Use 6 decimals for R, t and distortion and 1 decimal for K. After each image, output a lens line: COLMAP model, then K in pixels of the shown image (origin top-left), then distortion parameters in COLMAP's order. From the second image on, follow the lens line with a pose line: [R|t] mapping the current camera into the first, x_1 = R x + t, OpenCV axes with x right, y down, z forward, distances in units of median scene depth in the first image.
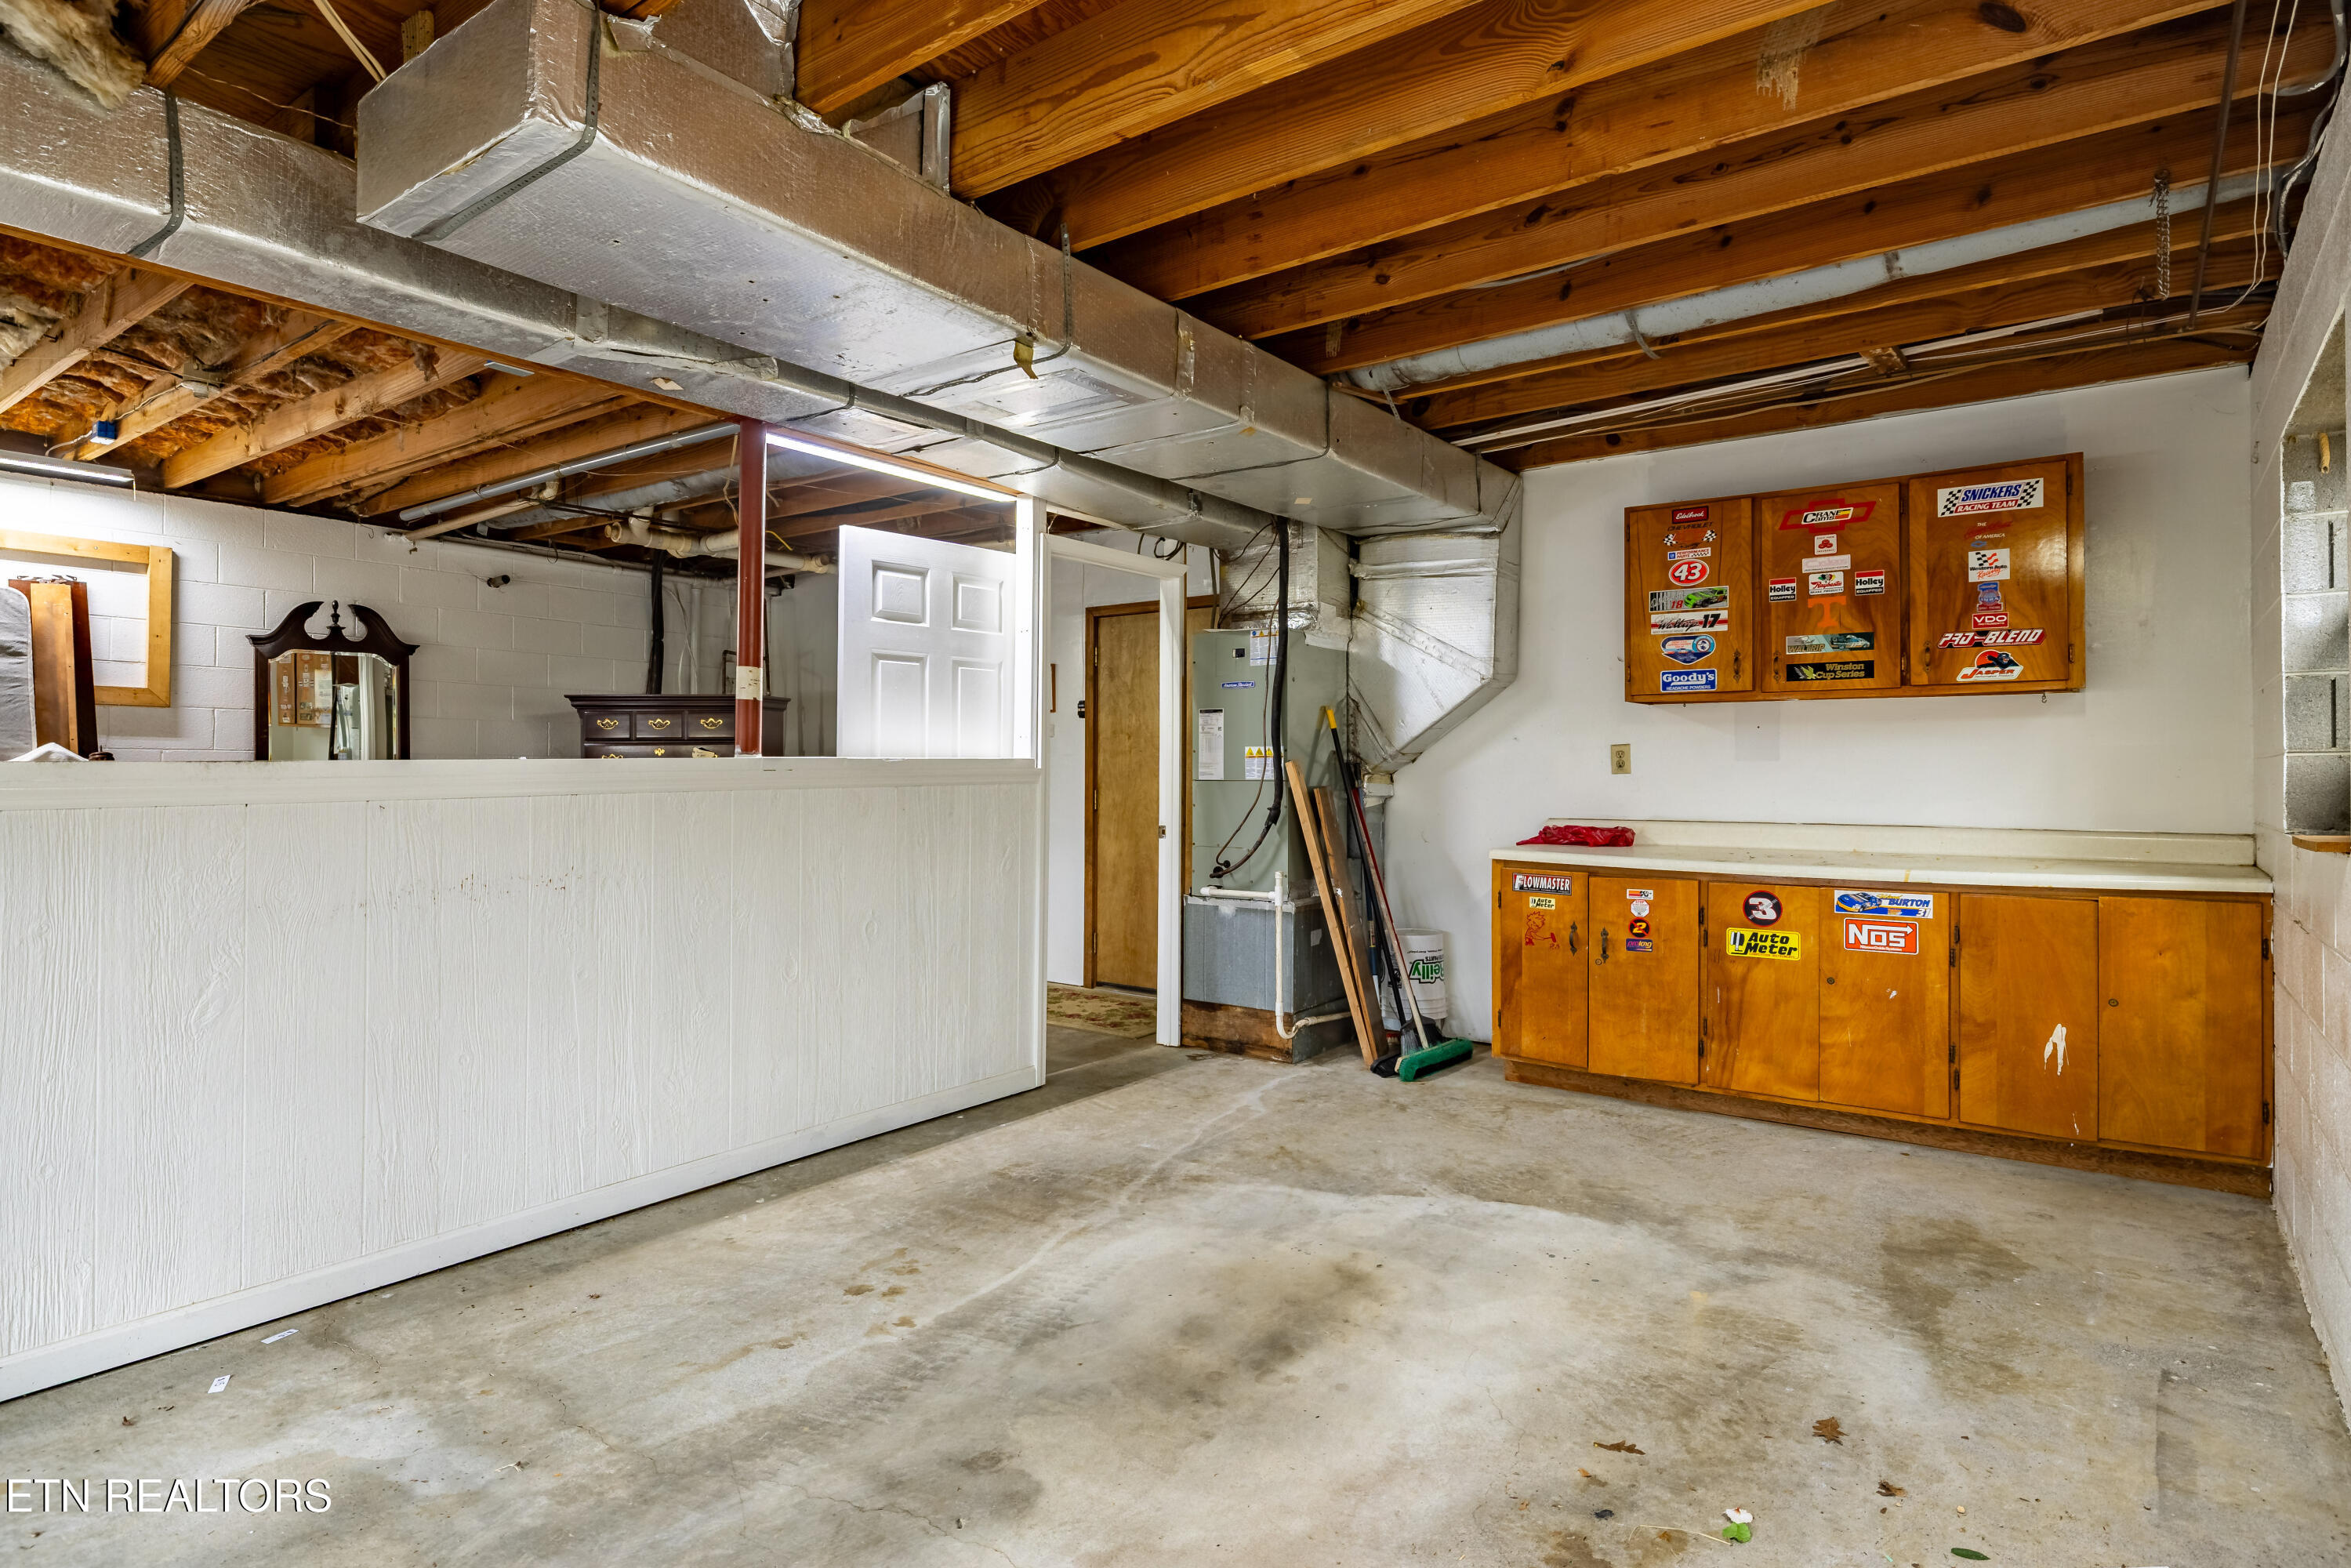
lens RADIAL K [[1277.8, 0, 1171.6], [0, 1277.8, 769.8], [0, 0, 1]] dist [-0.002854, 0.000907]
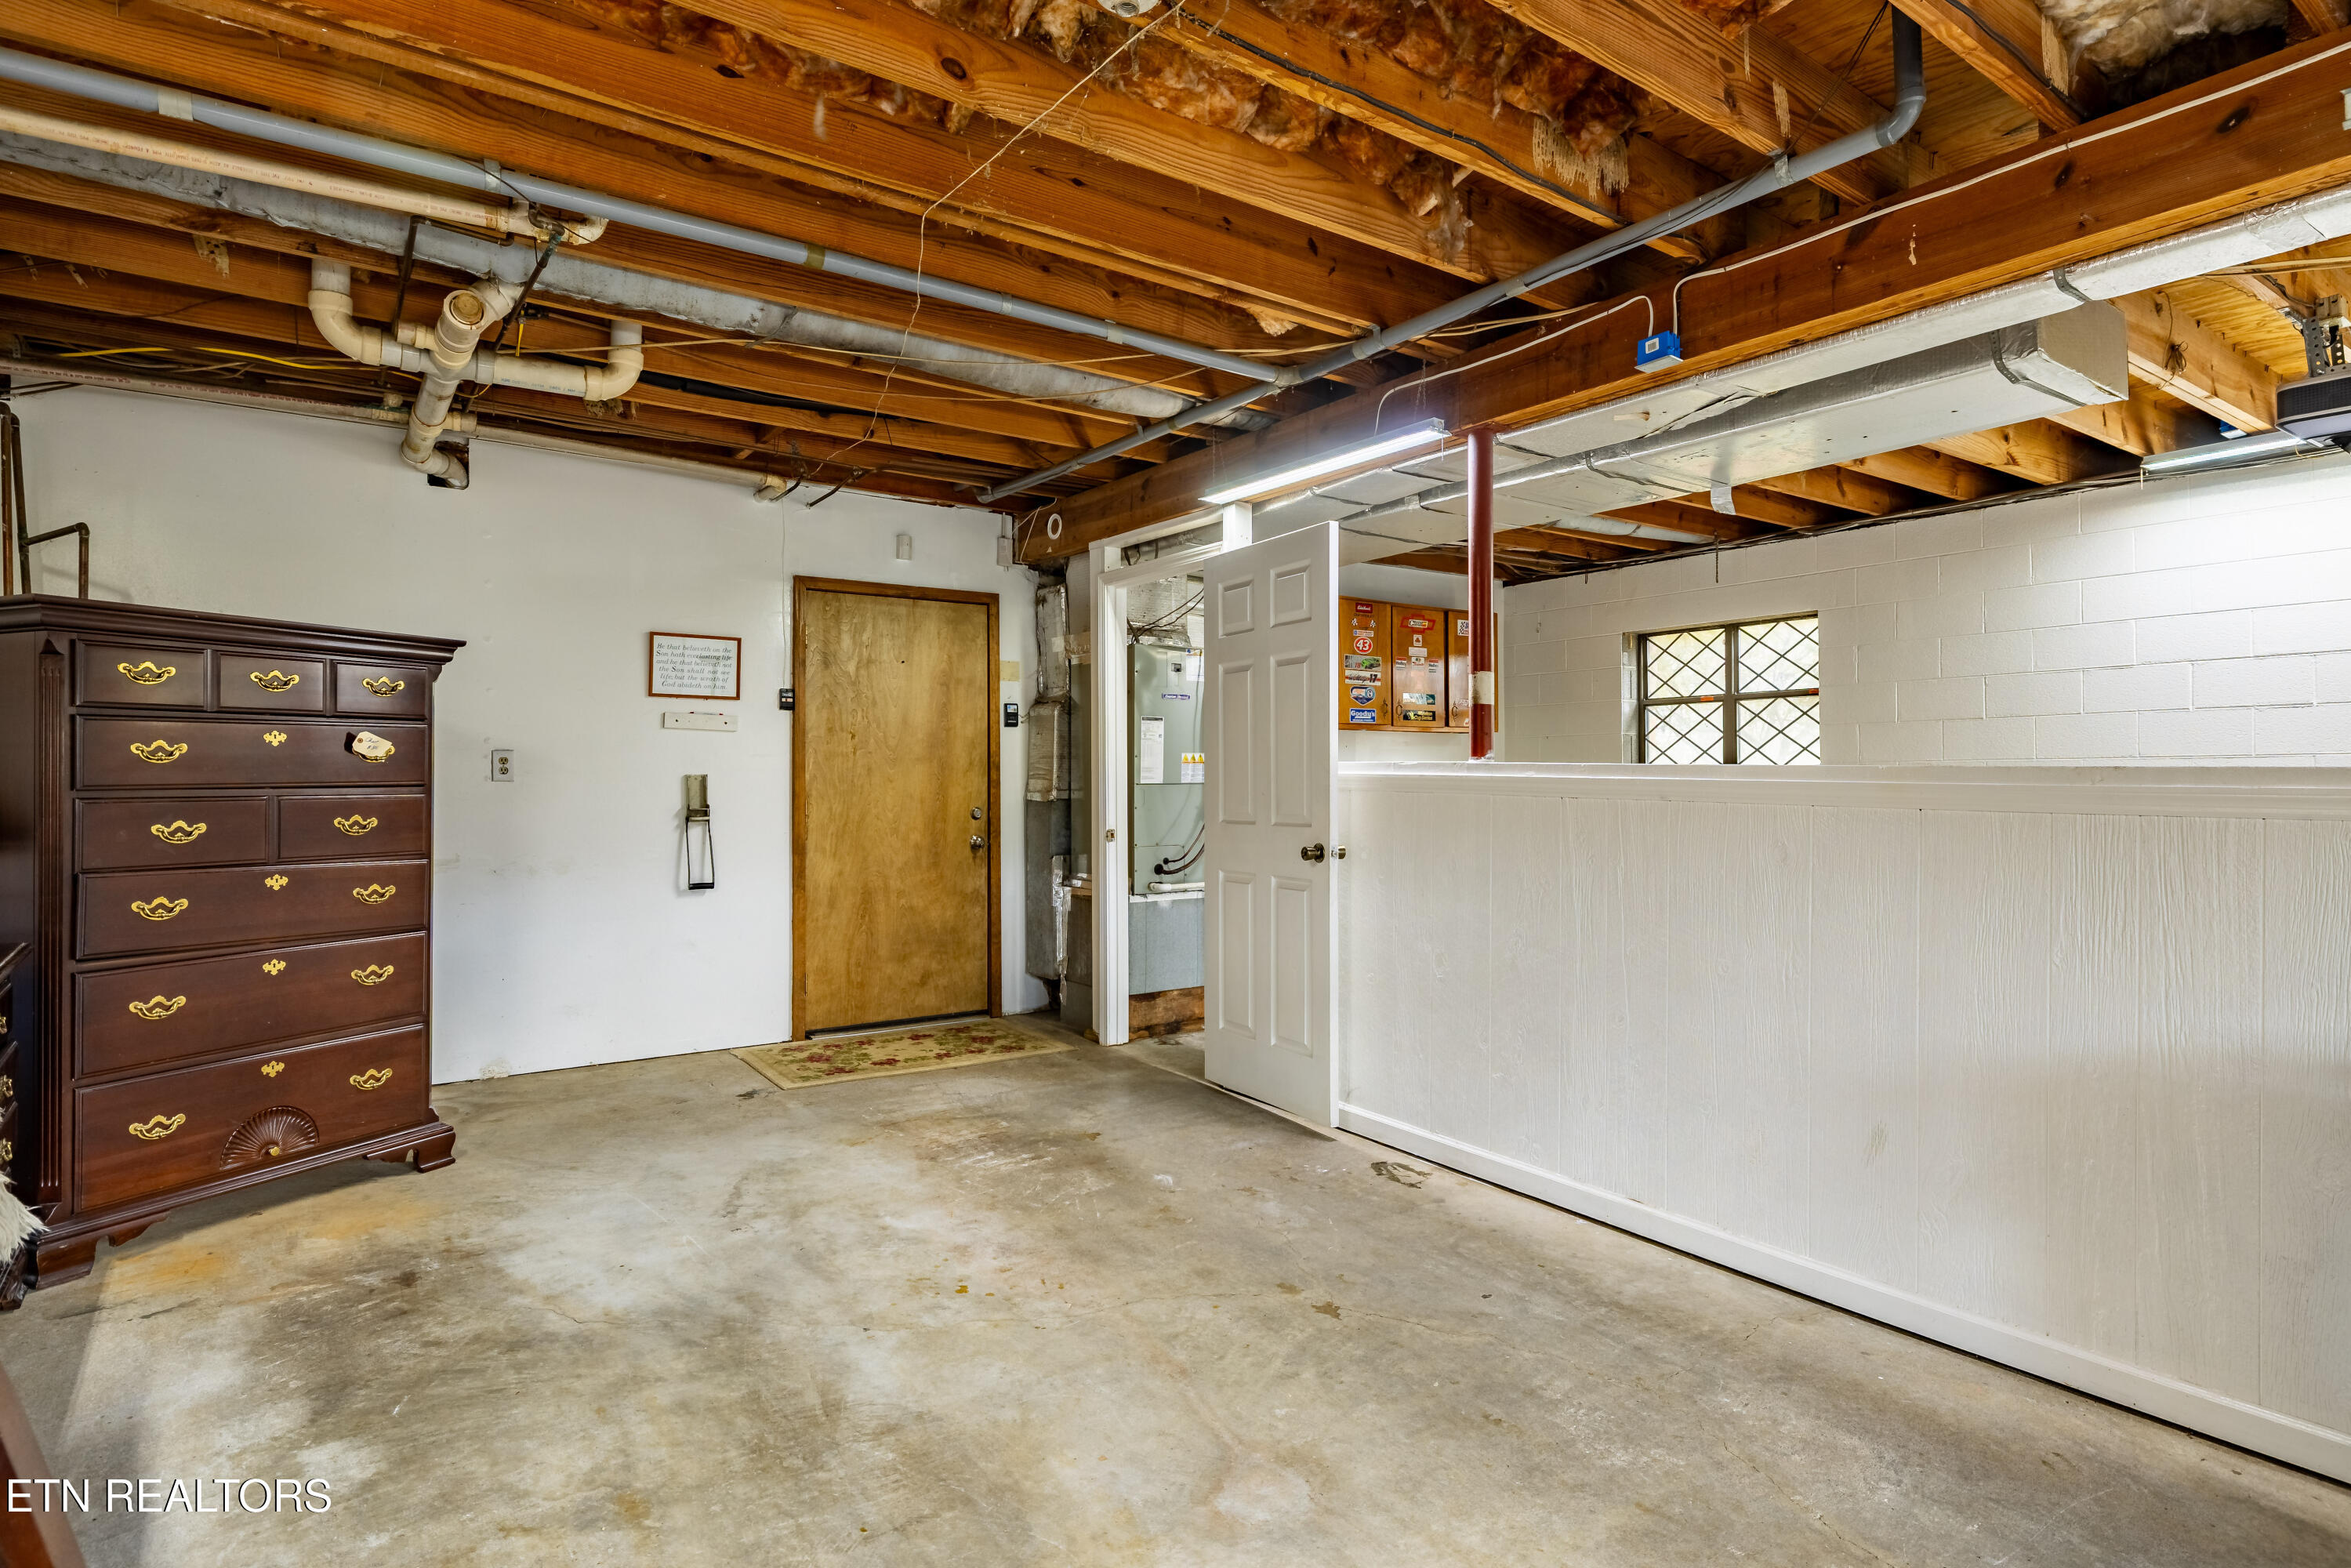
lens RADIAL K [[1277.8, 0, 1174.7], [0, 1277.8, 784.6], [0, 0, 1]] dist [-0.002854, 0.000907]
pose [[0.292470, -0.007029, 0.956249, -0.977183], [0.001308, 0.999975, 0.006951, 0.001422], [-0.956274, -0.000783, 0.292472, 0.667415]]
